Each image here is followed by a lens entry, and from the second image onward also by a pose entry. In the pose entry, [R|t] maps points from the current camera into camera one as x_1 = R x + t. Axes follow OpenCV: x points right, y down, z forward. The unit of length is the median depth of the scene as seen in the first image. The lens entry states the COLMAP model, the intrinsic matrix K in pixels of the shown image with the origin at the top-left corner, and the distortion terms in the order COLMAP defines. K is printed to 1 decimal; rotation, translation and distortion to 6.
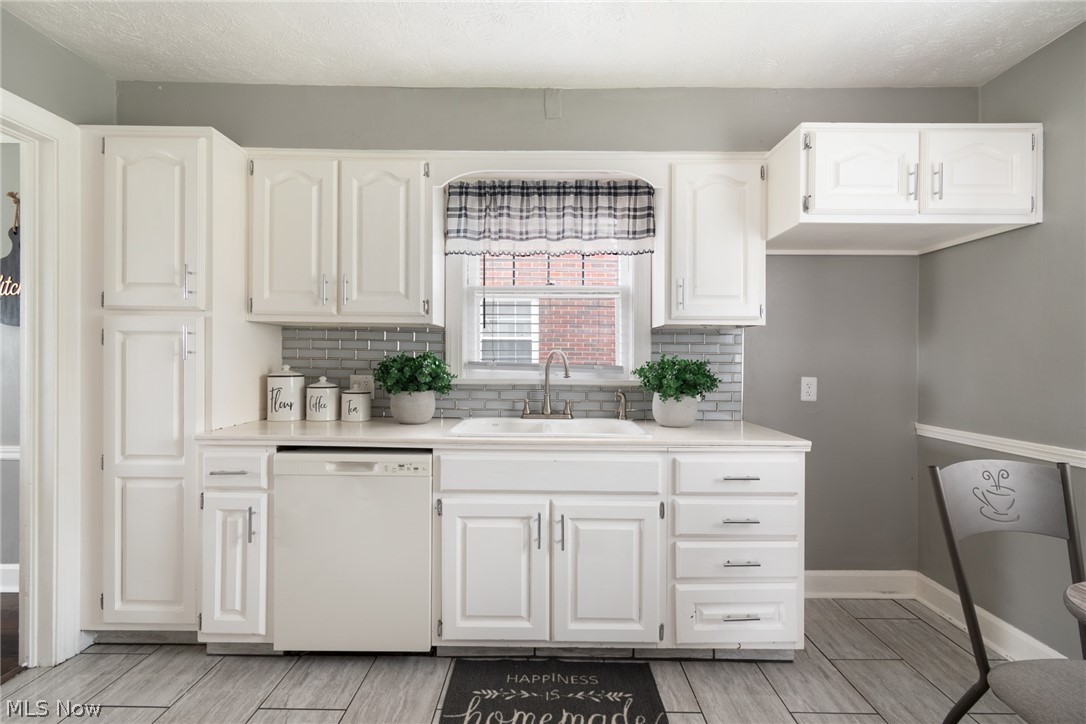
lens RADIAL K [[487.9, 0, 552.8], [0, 487.9, 363.7], [0, 0, 1]] dist [0.003094, 0.000845]
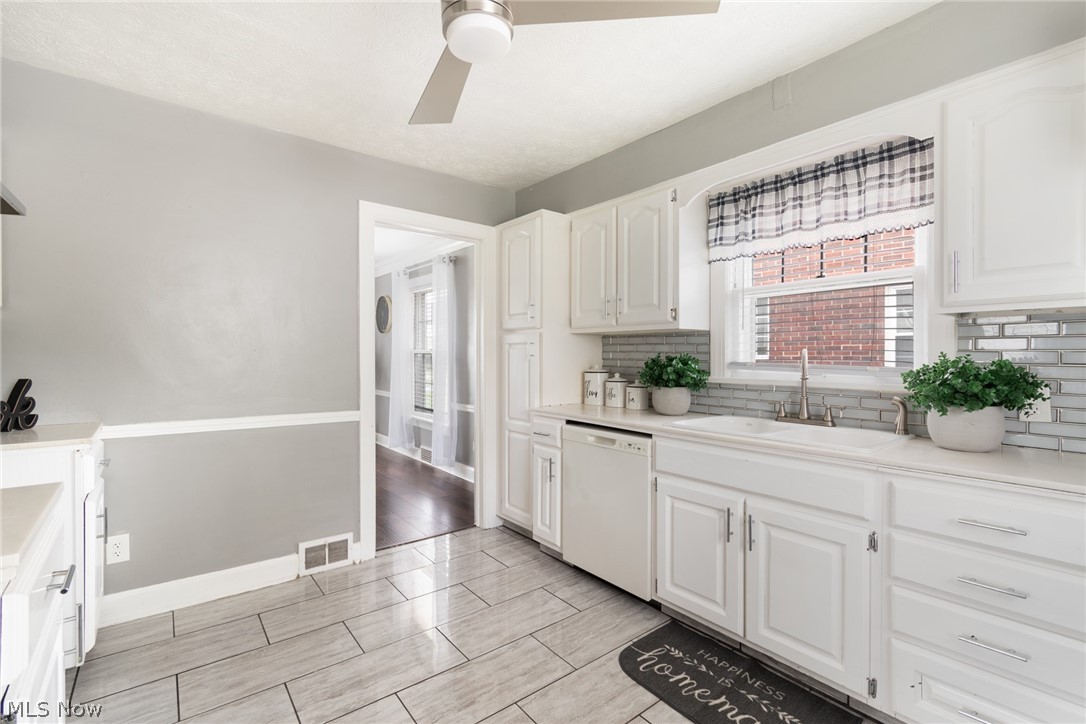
lens RADIAL K [[487.9, 0, 534.6], [0, 487.9, 366.2], [0, 0, 1]] dist [0.003094, 0.000845]
pose [[0.618214, 0.009697, -0.785950, 0.458888], [-0.005462, 0.999953, 0.008041, -0.001538], [0.785991, -0.000678, 0.618238, 0.028683]]
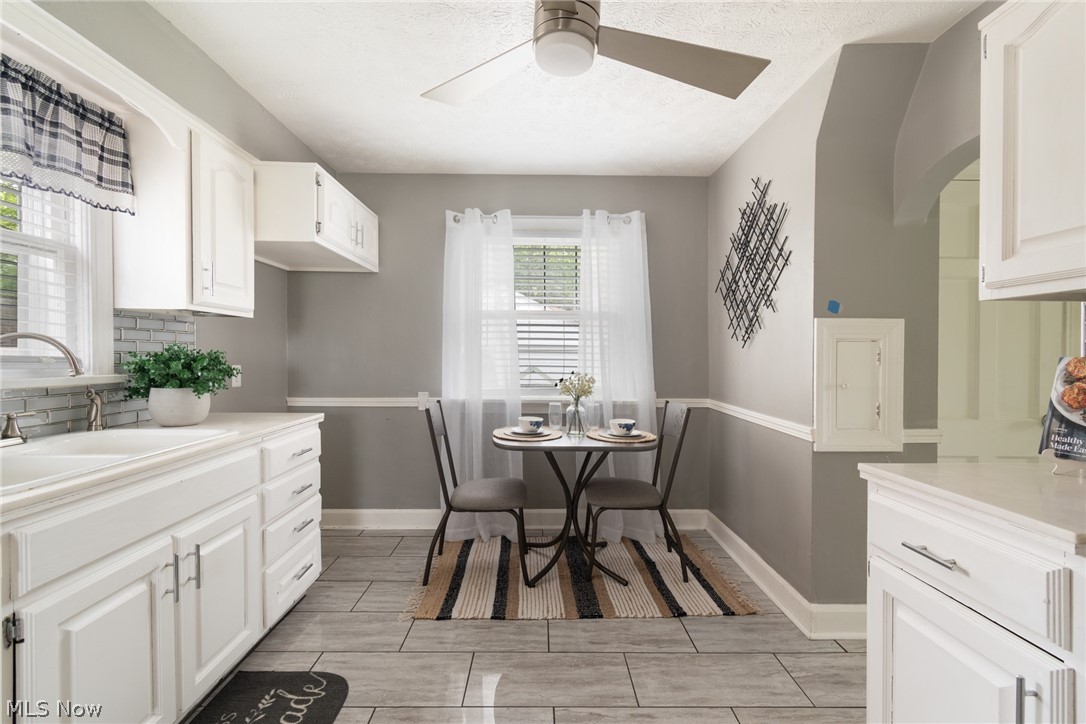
lens RADIAL K [[487.9, 0, 543.5], [0, 487.9, 356.3], [0, 0, 1]] dist [0.003094, 0.000845]
pose [[-0.021298, -0.011374, 0.999708, -0.682994], [0.004098, 0.999926, 0.011464, -0.003501], [-0.999765, 0.004341, -0.021250, 0.389087]]
